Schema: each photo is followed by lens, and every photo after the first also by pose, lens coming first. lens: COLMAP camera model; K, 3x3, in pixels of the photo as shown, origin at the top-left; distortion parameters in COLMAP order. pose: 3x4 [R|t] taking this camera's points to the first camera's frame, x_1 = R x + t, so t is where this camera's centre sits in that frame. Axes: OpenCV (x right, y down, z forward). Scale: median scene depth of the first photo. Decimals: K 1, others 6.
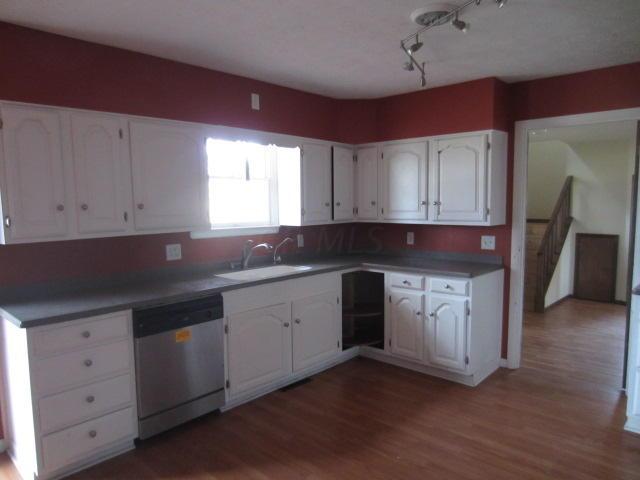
lens RADIAL K [[455.0, 0, 320.0], [0, 455.0, 240.0], [0, 0, 1]] dist [-0.027316, 0.004237]
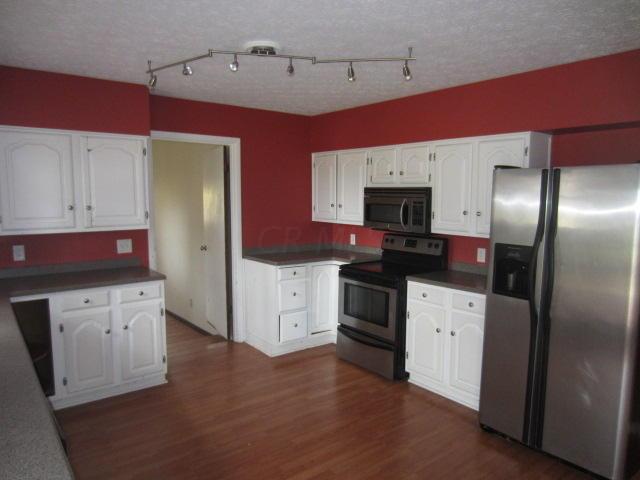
lens RADIAL K [[455.0, 0, 320.0], [0, 455.0, 240.0], [0, 0, 1]] dist [-0.027316, 0.004237]
pose [[0.164195, -0.086168, 0.982657, -0.567917], [0.082858, 0.993862, 0.073305, -0.047574], [-0.982942, 0.069385, 0.170327, 0.427278]]
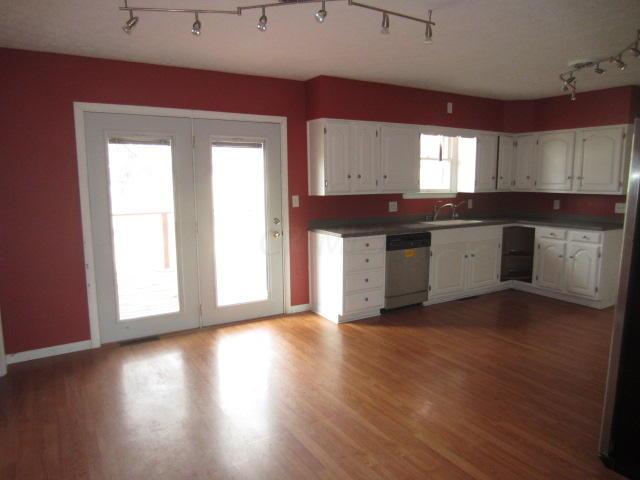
lens RADIAL K [[455.0, 0, 320.0], [0, 455.0, 240.0], [0, 0, 1]] dist [-0.027316, 0.004237]
pose [[0.962464, 0.046127, -0.267462, -0.128394], [-0.032270, 0.997910, 0.055981, 0.056897], [0.269486, -0.045249, 0.961941, -0.542375]]
